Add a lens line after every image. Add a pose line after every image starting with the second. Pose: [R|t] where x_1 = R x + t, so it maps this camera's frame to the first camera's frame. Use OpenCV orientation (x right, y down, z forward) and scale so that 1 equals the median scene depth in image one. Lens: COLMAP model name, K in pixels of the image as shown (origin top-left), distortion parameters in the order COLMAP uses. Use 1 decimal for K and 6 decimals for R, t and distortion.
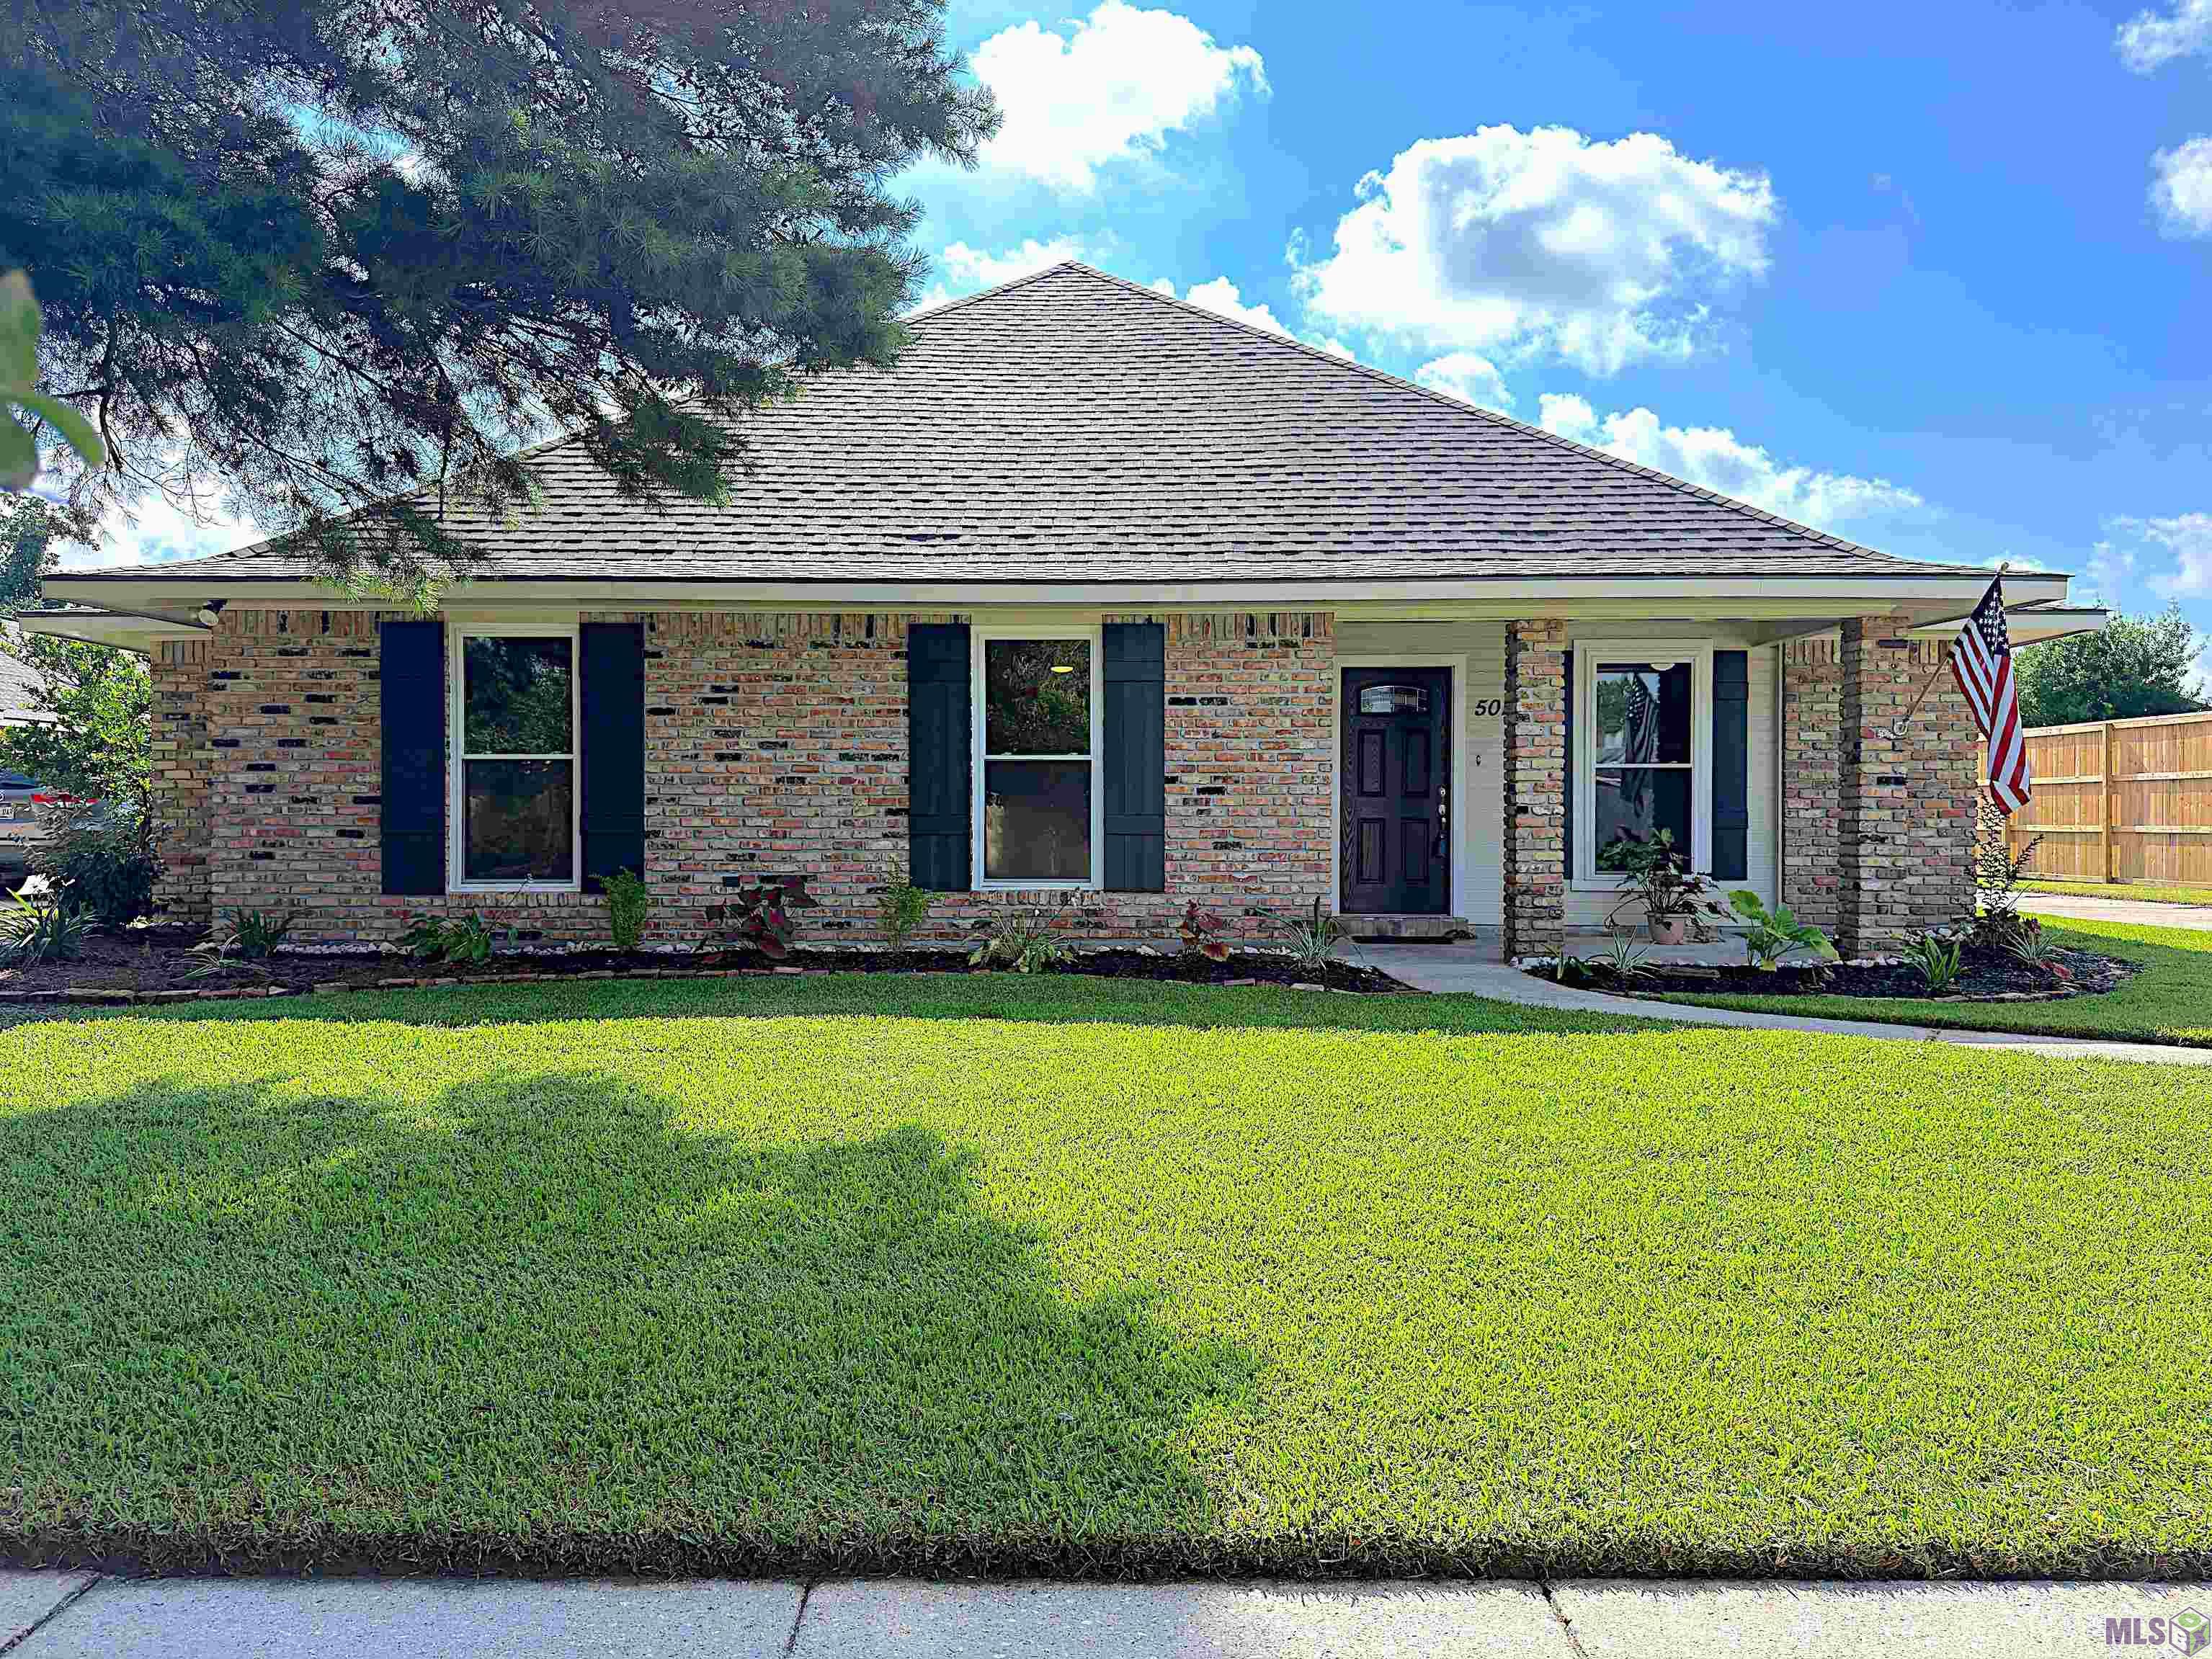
lens RADIAL K [[1509.1, 0, 1101.8], [0, 1509.1, 833.0], [0, 0, 1]] dist [0.046505, 0.001391]
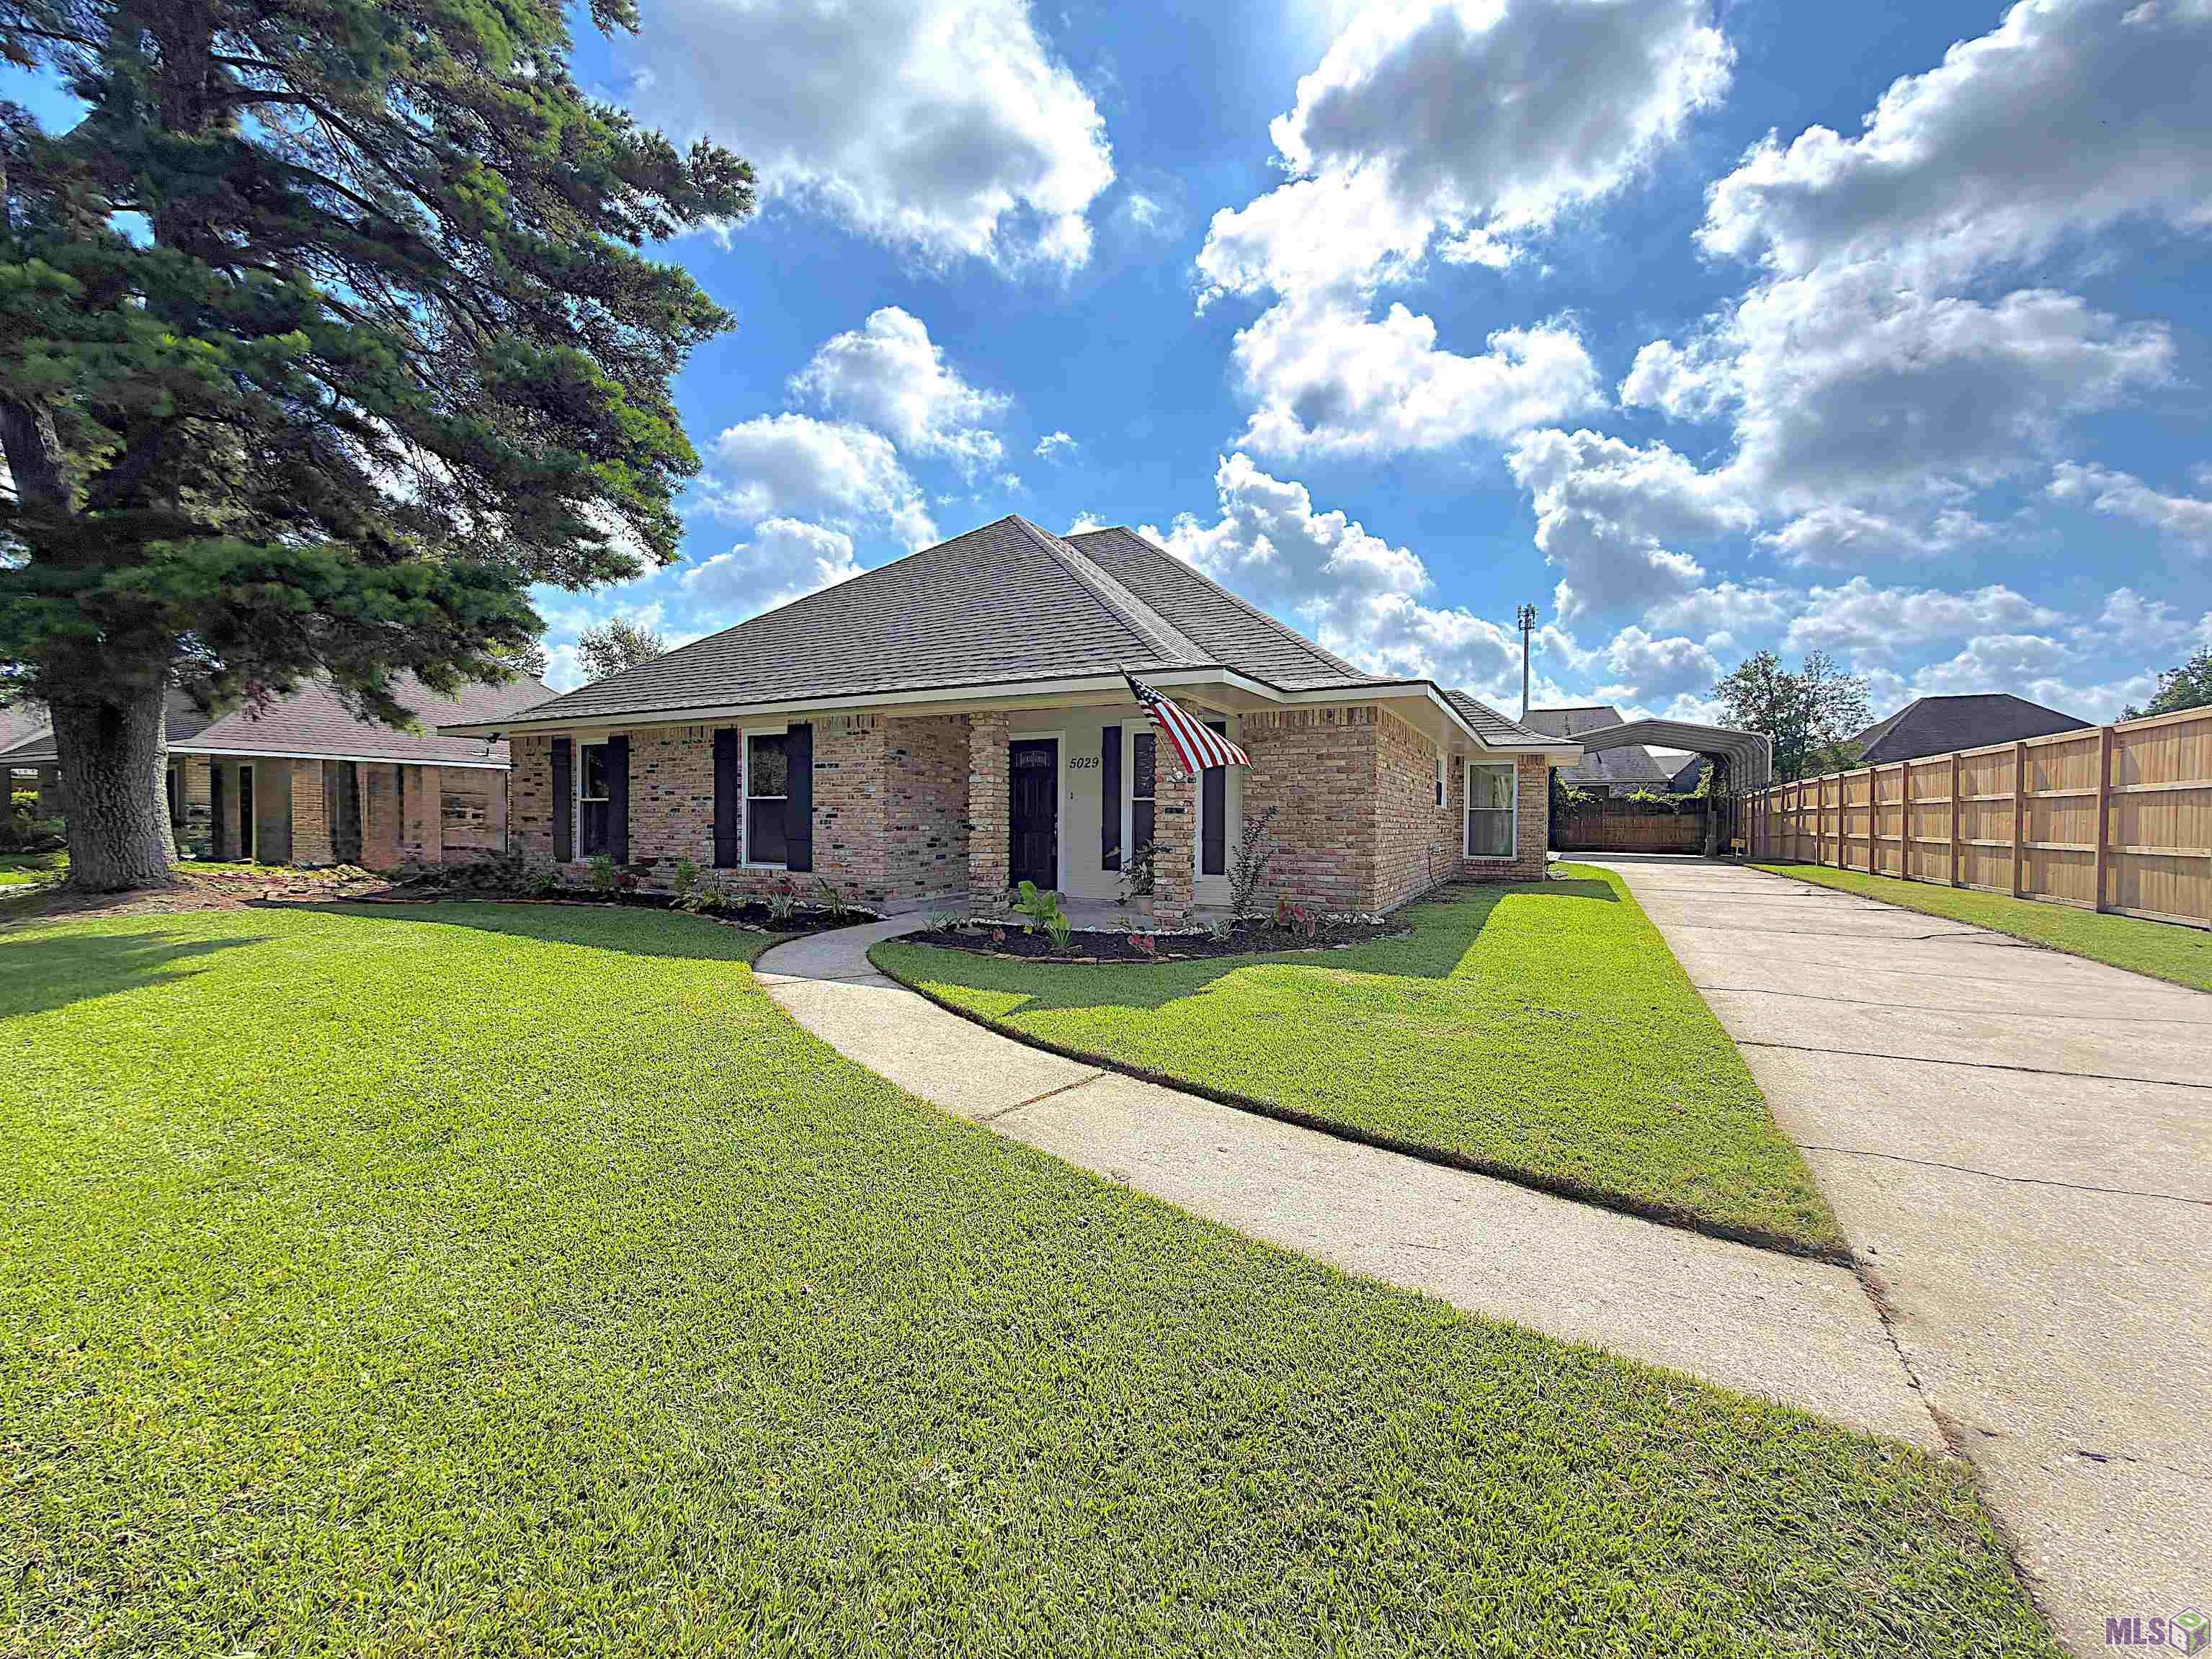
lens RADIAL K [[889.7, 0, 1106.6], [0, 889.7, 833.4], [0, 0, 1]] dist [-0.003252, -0.000139]
pose [[0.899492, 0.010510, -0.436811, 0.822000], [-0.008063, 0.999940, 0.007456, -0.017845], [0.436863, -0.003185, 0.899522, 0.195205]]
